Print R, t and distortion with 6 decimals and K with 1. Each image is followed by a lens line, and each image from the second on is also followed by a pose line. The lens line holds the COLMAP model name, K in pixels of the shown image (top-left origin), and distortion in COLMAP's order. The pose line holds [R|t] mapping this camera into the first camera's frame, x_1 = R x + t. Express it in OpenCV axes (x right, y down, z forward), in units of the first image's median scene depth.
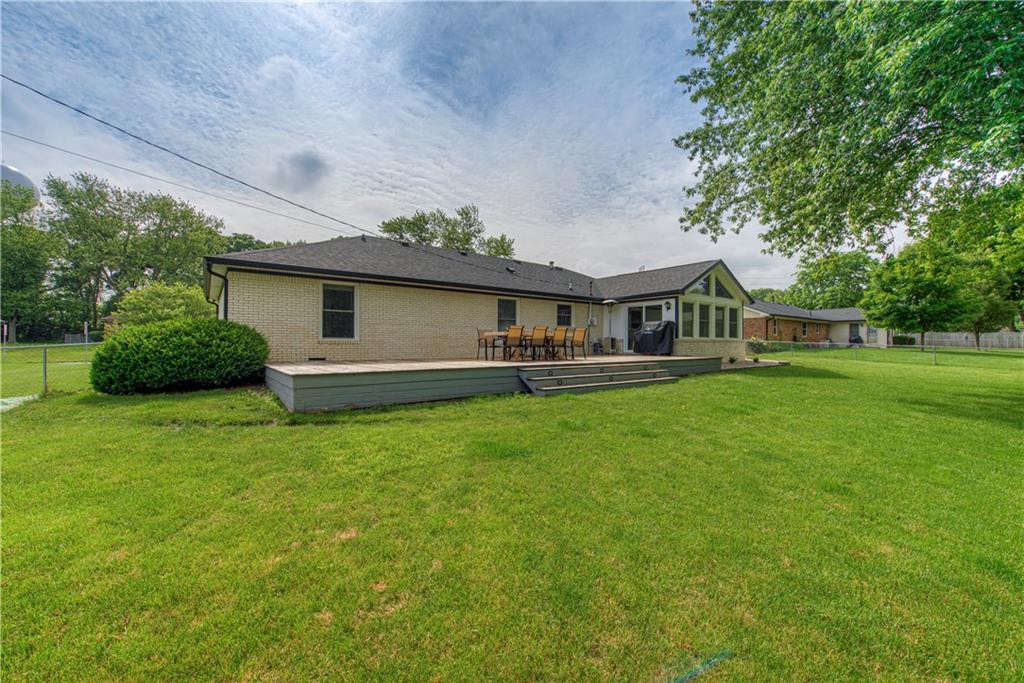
lens RADIAL K [[411.4, 0, 509.5], [0, 411.4, 311.2], [0, 0, 1]] dist [0.032575, -0.000030]
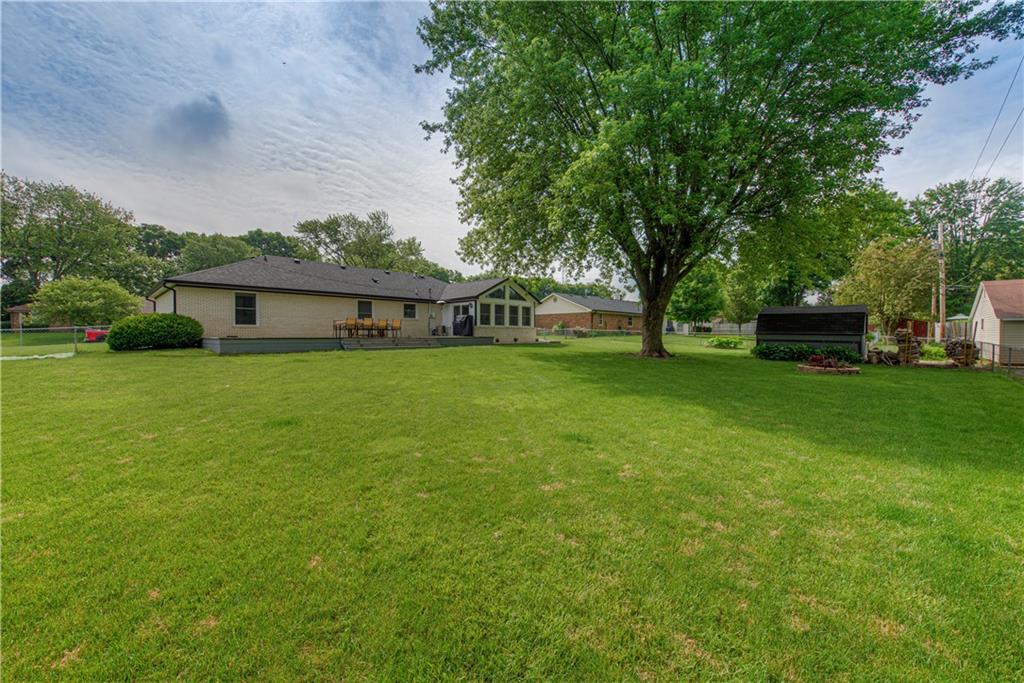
lens RADIAL K [[401.9, 0, 512.9], [0, 401.9, 341.4], [0, 0, 1]] dist [0.001900, -0.000012]
pose [[0.986199, -0.006968, 0.165415, 0.265121], [-0.008299, 0.995777, 0.091428, -0.017781], [-0.165354, -0.091539, 0.981977, -0.547722]]
